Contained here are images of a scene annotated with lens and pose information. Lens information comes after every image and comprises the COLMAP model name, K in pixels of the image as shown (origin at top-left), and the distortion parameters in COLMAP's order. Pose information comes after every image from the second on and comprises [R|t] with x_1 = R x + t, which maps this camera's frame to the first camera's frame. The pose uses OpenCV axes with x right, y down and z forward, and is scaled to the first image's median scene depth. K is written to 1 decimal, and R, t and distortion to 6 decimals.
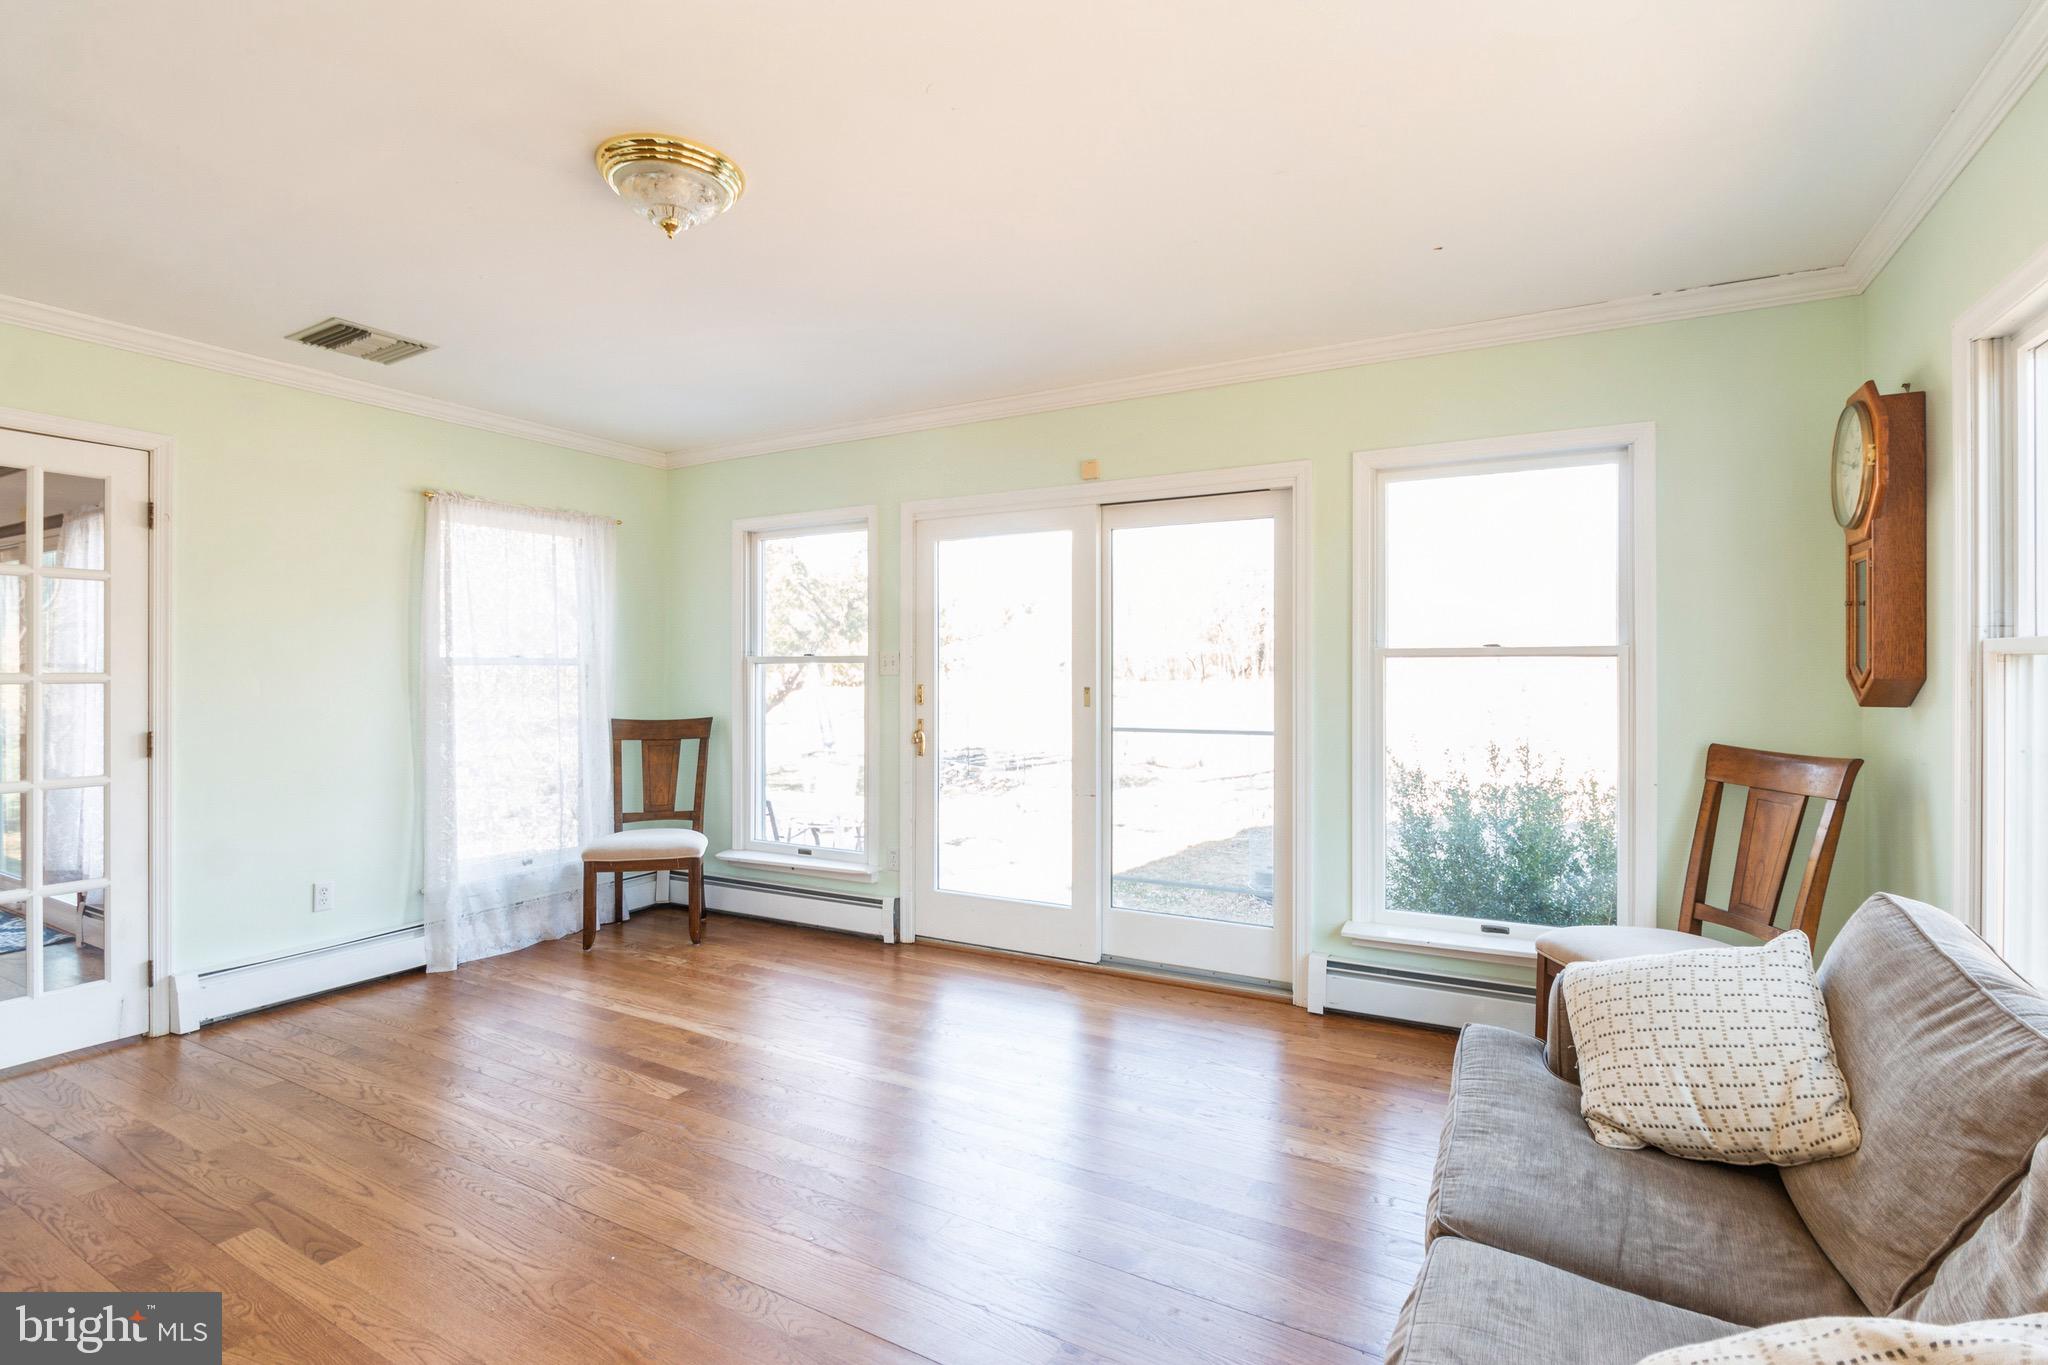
lens RADIAL K [[959.6, 0, 1024.0], [0, 959.6, 682.5], [0, 0, 1]] dist [-0.000579, -0.000209]
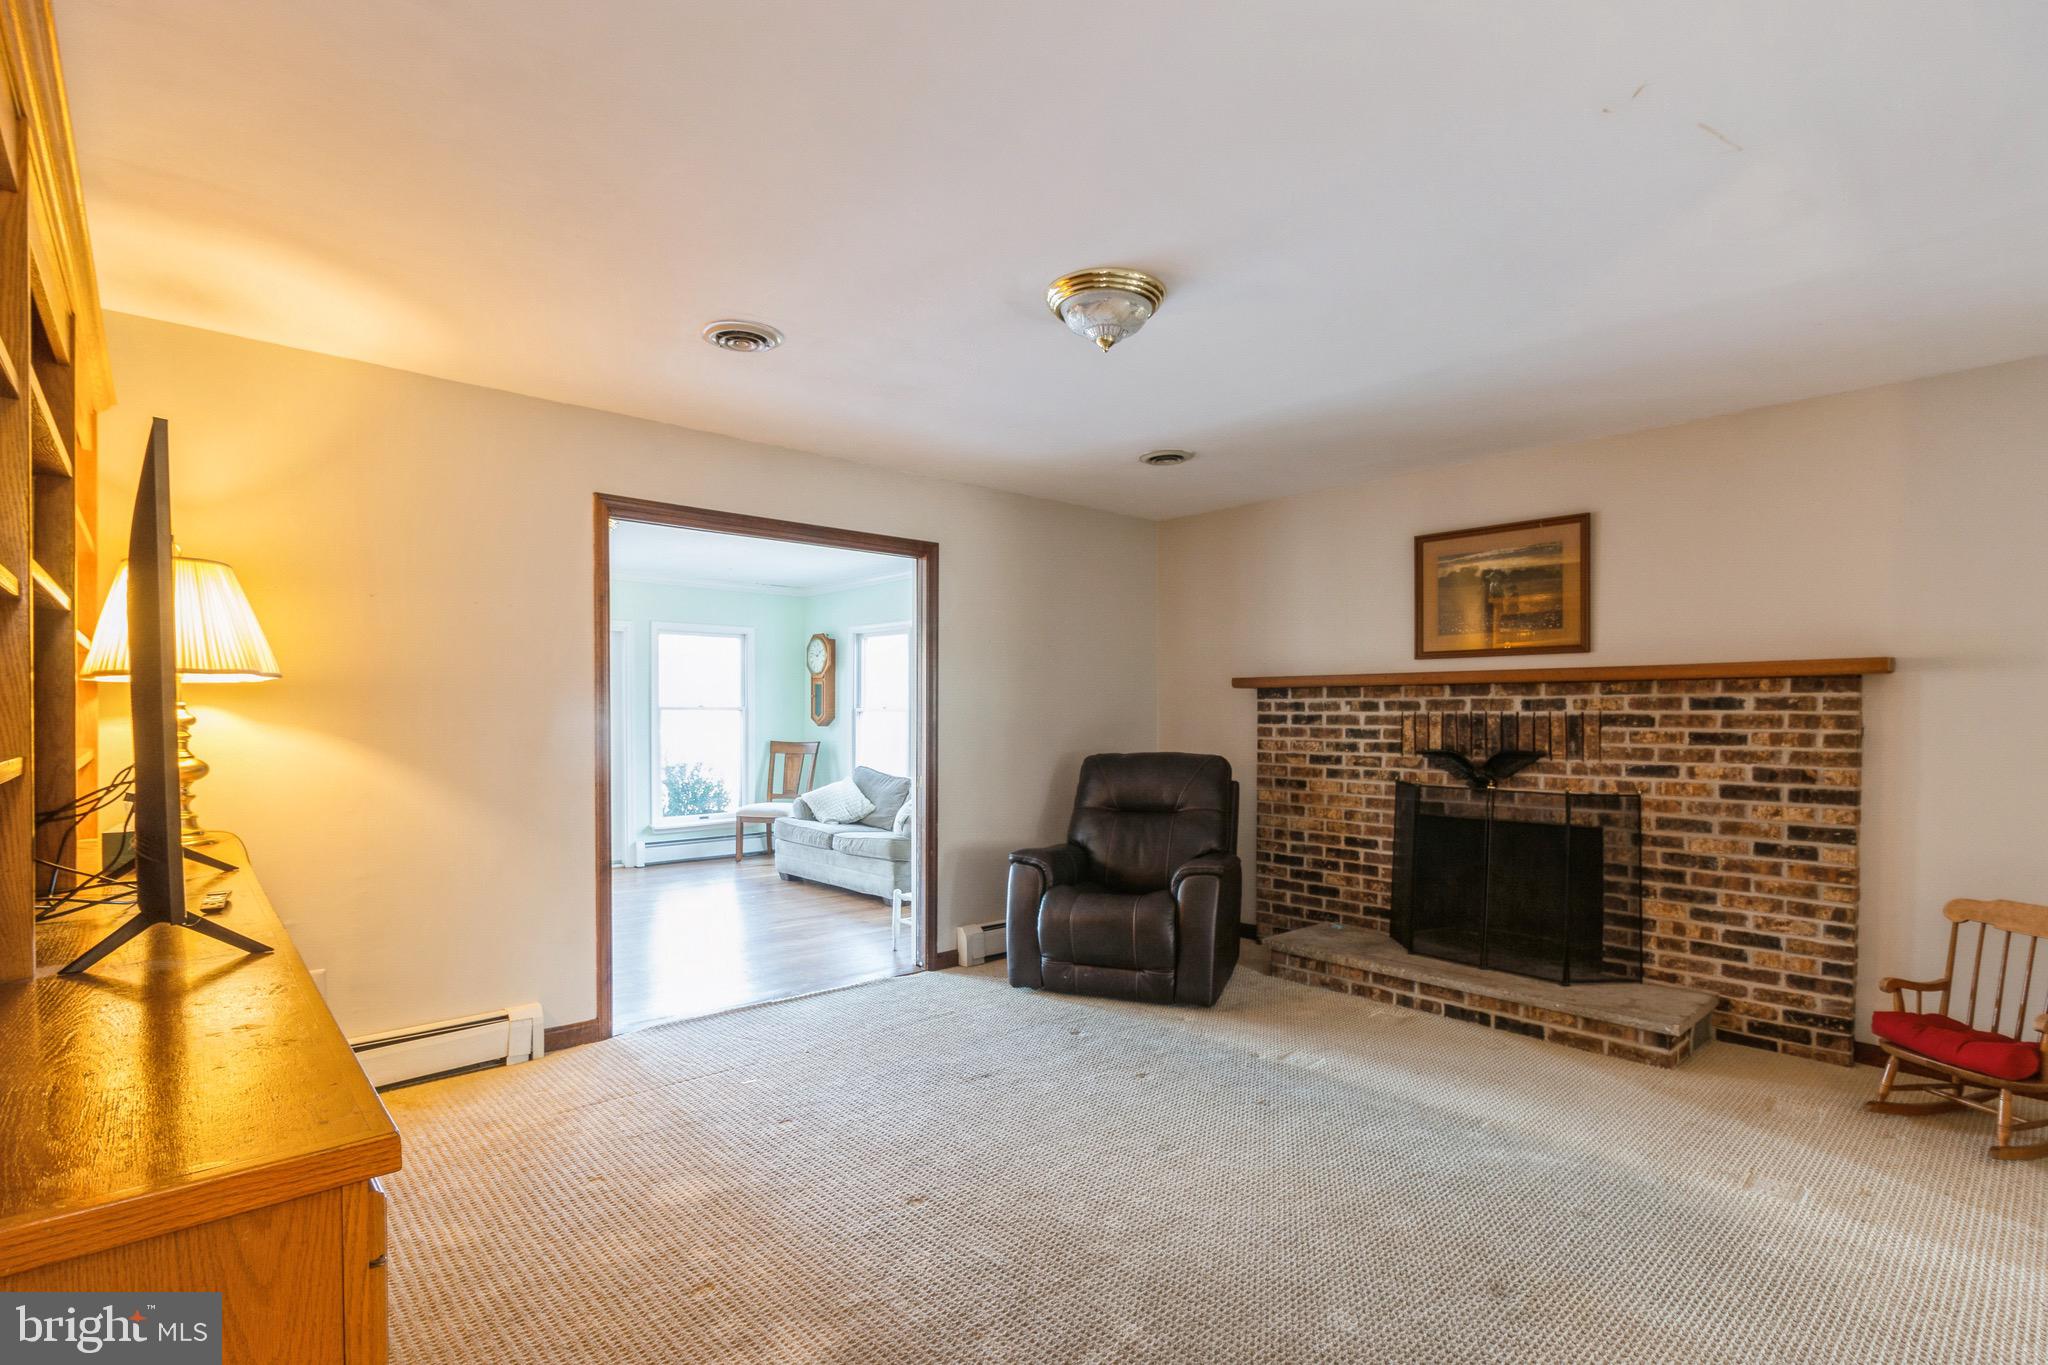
lens RADIAL K [[961.4, 0, 1027.4], [0, 961.4, 726.2], [0, 0, 1]] dist [-0.001249, -0.000545]
pose [[0.322738, -0.004775, 0.946476, -1.866486], [0.002339, 0.999988, 0.004247, 0.009511], [-0.946485, 0.000843, 0.322746, -0.714437]]
